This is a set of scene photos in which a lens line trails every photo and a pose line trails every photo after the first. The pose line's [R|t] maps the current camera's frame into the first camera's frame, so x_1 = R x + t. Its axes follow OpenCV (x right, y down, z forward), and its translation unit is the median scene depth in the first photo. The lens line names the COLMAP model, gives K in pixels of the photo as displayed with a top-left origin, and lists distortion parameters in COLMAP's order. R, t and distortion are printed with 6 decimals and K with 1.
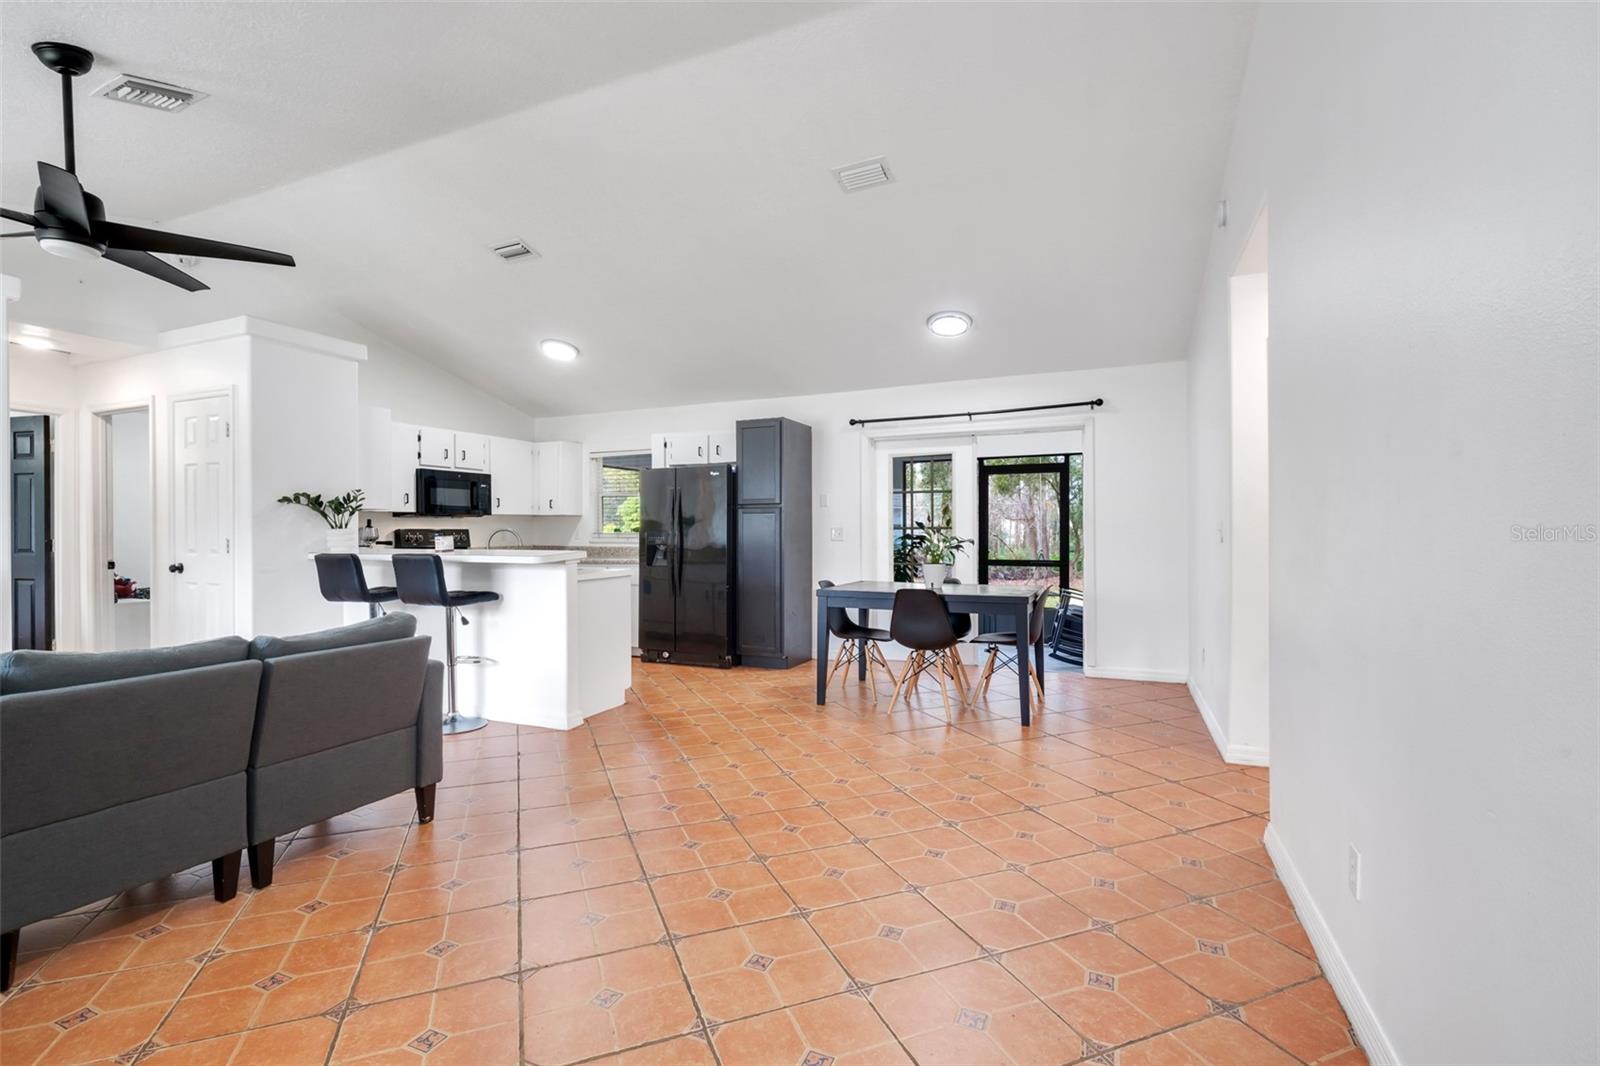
lens RADIAL K [[713.7, 0, 789.1], [0, 713.7, 534.4], [0, 0, 1]] dist [-0.001422, -0.000108]
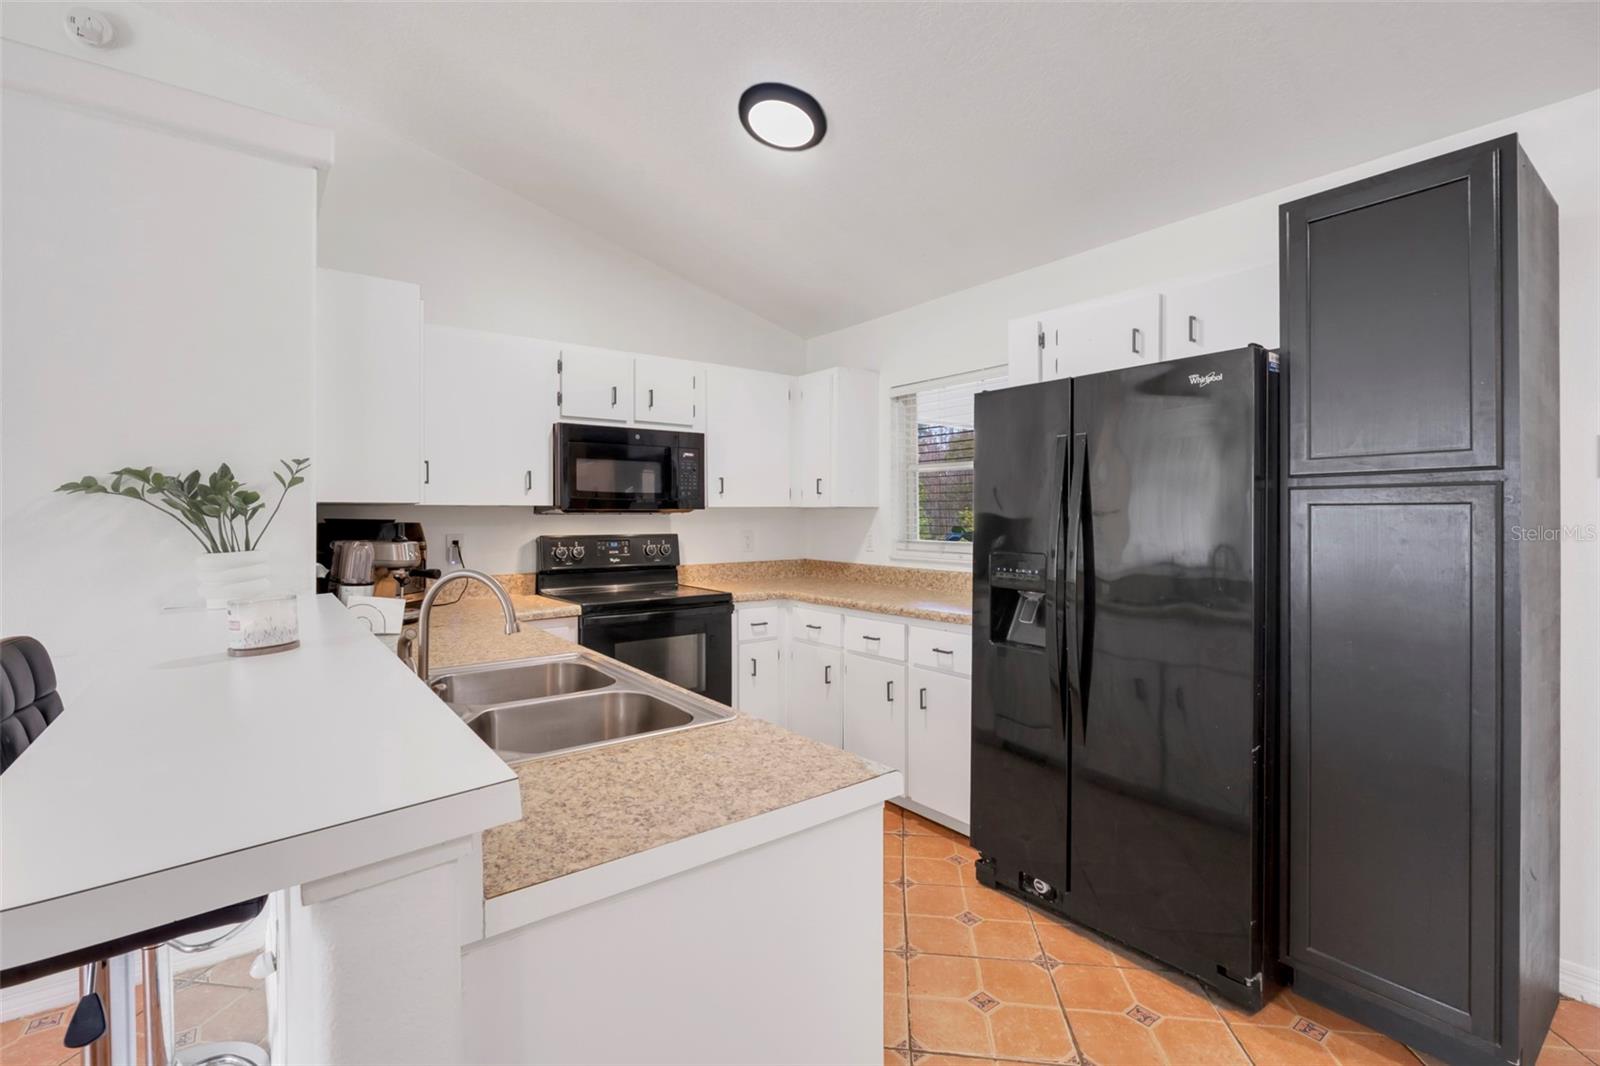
lens RADIAL K [[710.9, 0, 797.9], [0, 710.9, 523.1], [0, 0, 1]] dist [-0.006005, -0.000157]
pose [[0.879877, 0.005926, -0.475165, -0.108734], [-0.003035, 0.999972, 0.006852, -0.022134], [0.475192, -0.004587, 0.879870, 0.609636]]
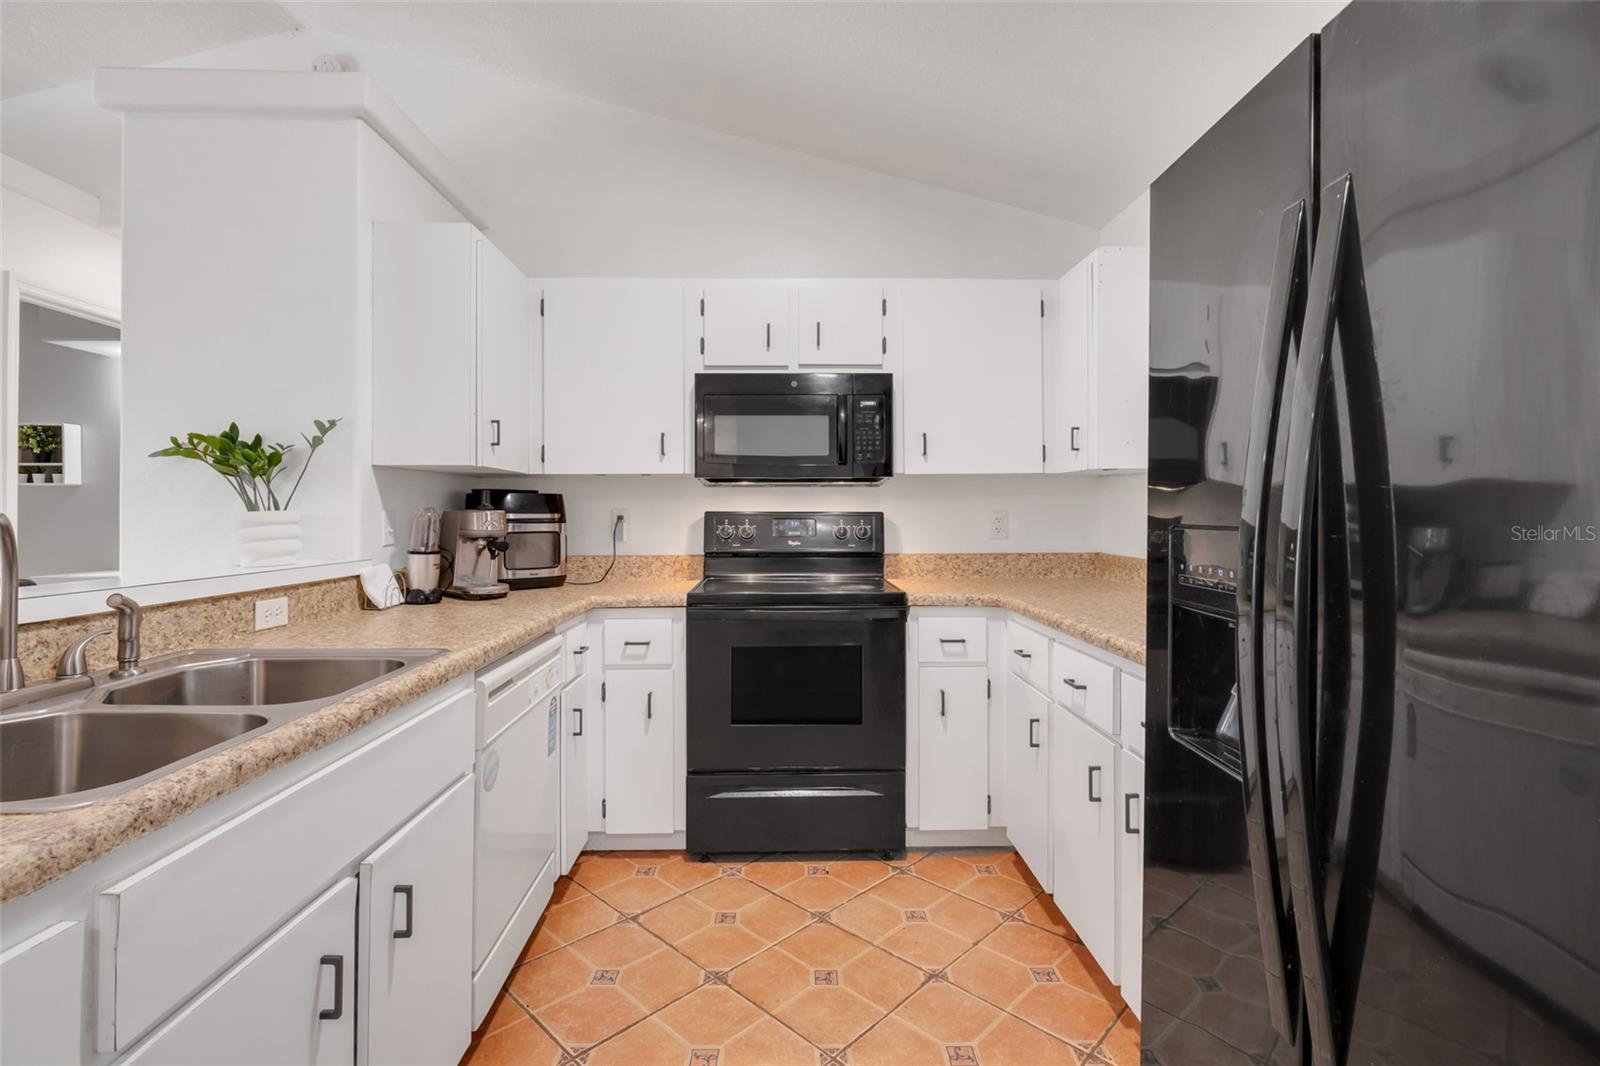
lens RADIAL K [[736.5, 0, 800.2], [0, 736.5, 511.6], [0, 0, 1]] dist [-0.004468, -0.000153]
pose [[0.434797, 0.000525, -0.900529, -0.078559], [-0.005550, 0.999982, -0.002097, -0.006873], [0.900512, 0.005910, 0.434792, 0.844317]]
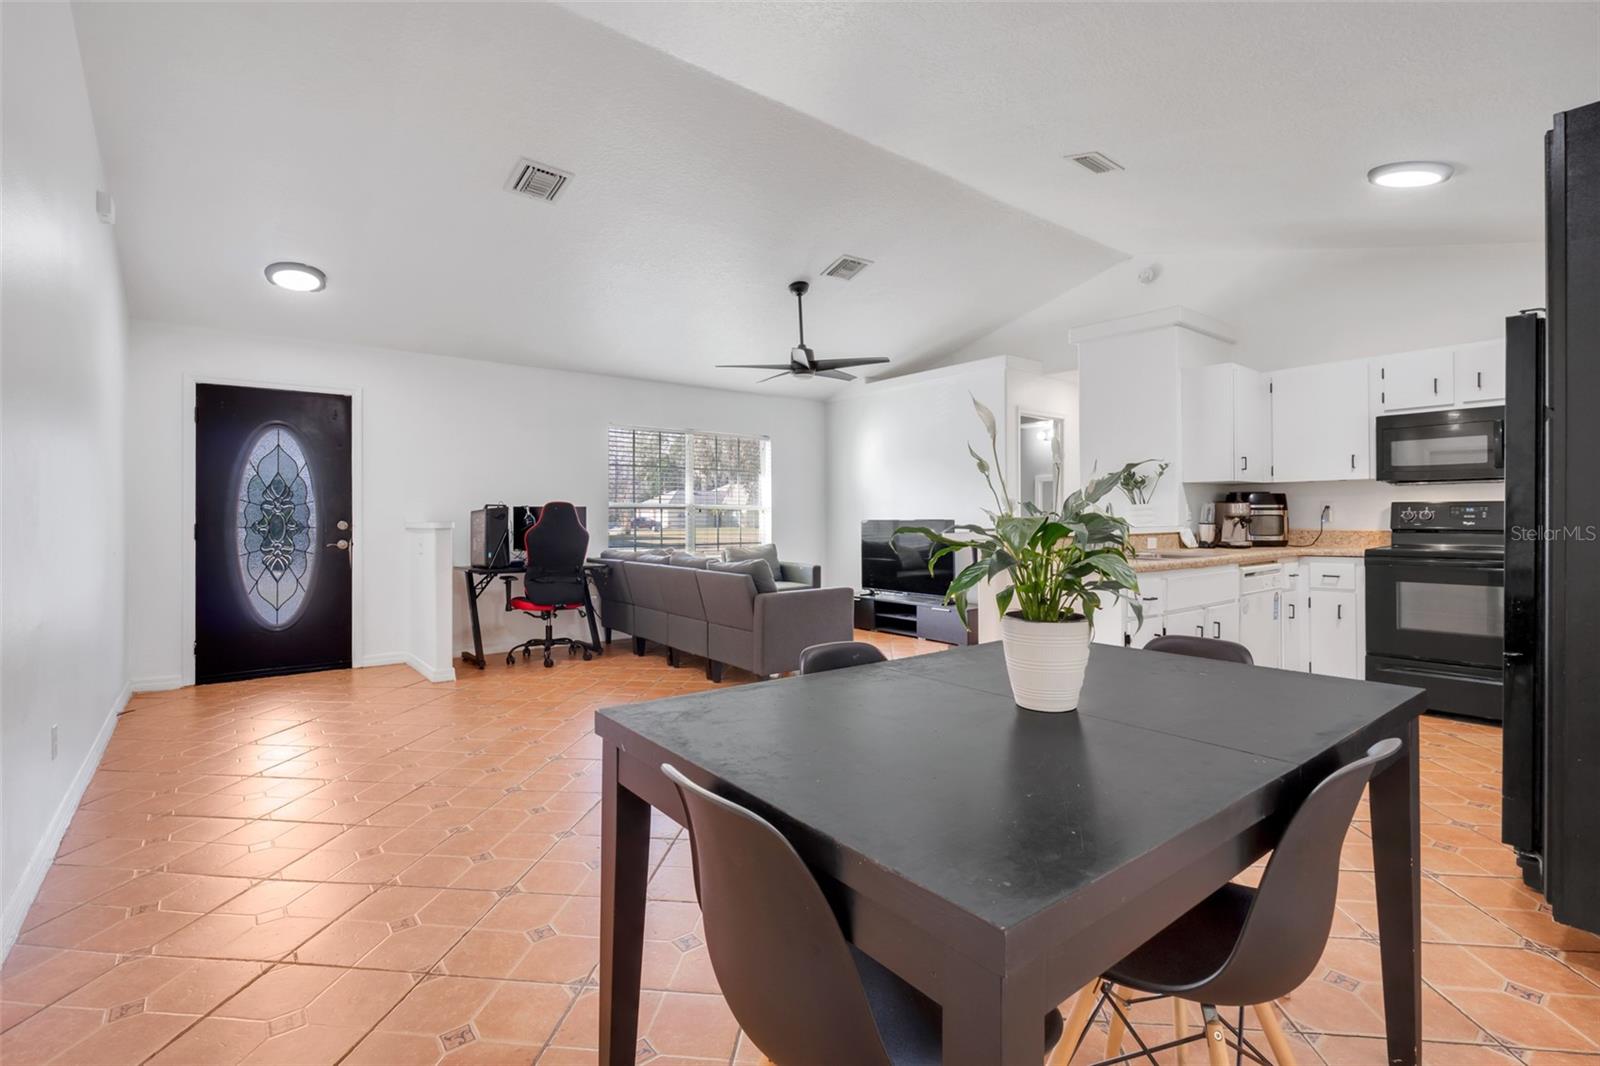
lens RADIAL K [[736.5, 0, 800.2], [0, 736.5, 511.6], [0, 0, 1]] dist [-0.004468, -0.000153]
pose [[-0.456488, -0.000085, -0.889729, 0.387398], [0.001026, 0.999999, -0.000622, 0.001745], [0.889729, -0.001197, -0.456488, 0.806768]]
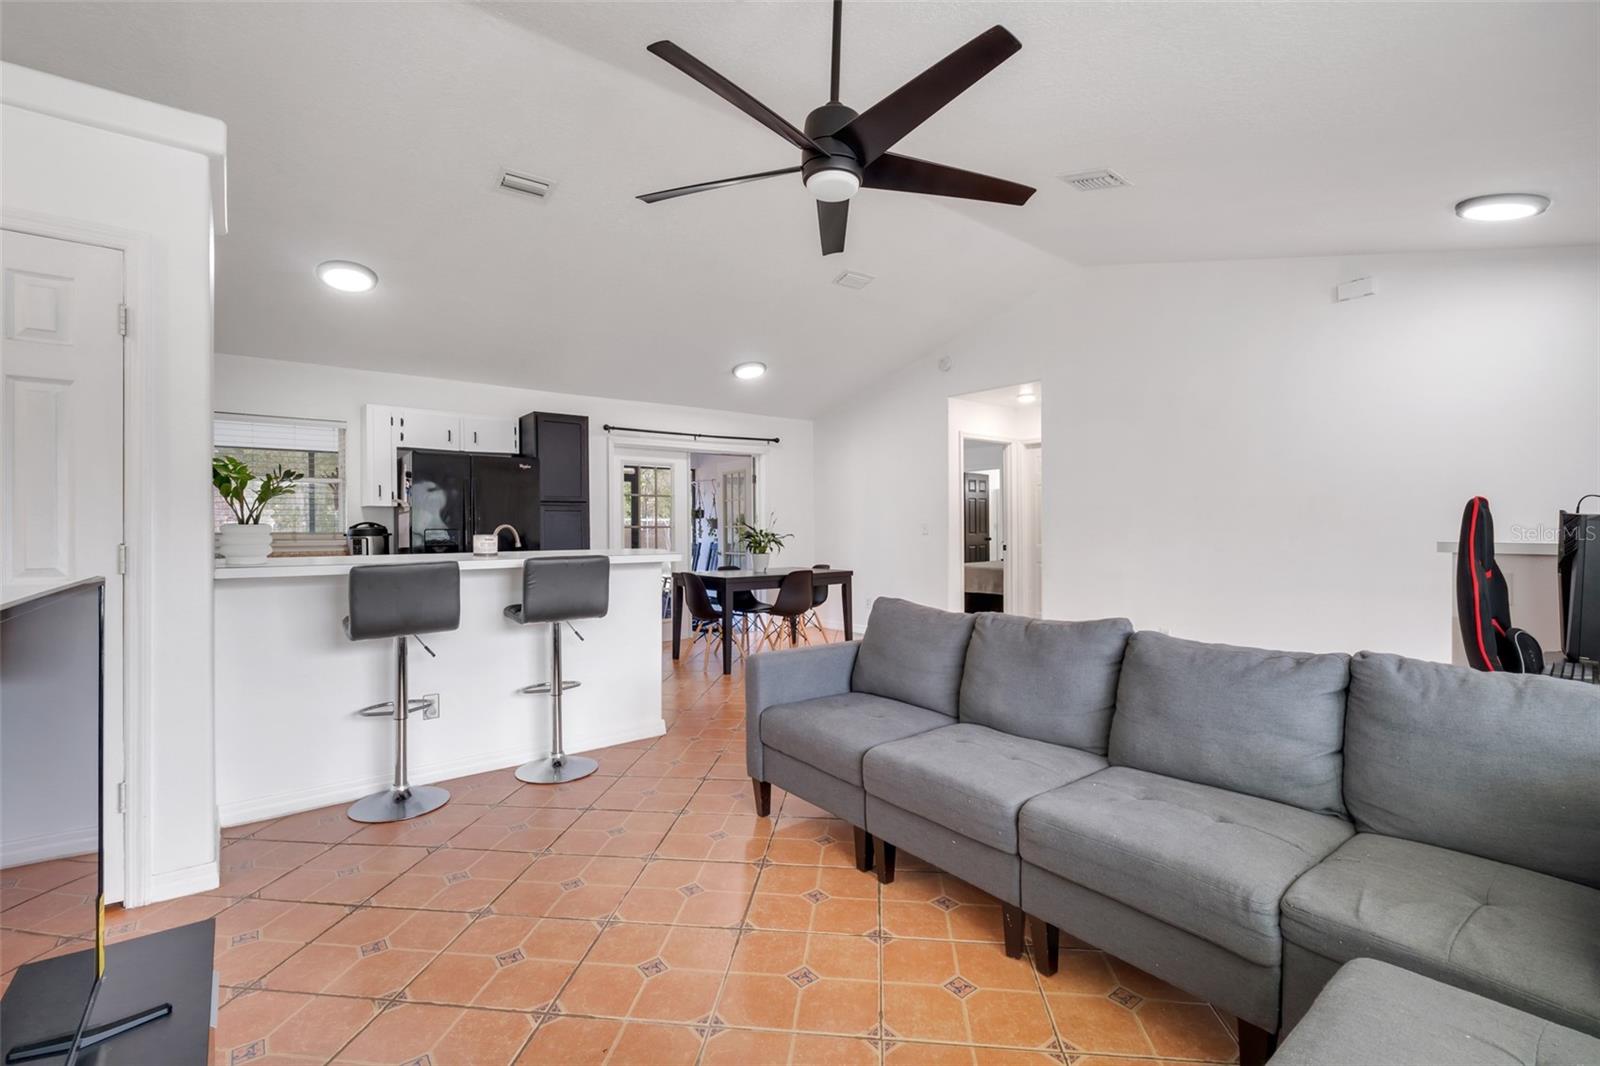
lens RADIAL K [[706.9, 0, 800.0], [0, 706.9, 533.0], [0, 0, 1]] dist [-0.000926, -0.000031]
pose [[0.455701, -0.004781, 0.890120, -0.715069], [0.008720, 0.999962, 0.000906, 0.001930], [-0.890090, 0.007349, 0.455725, 0.263737]]
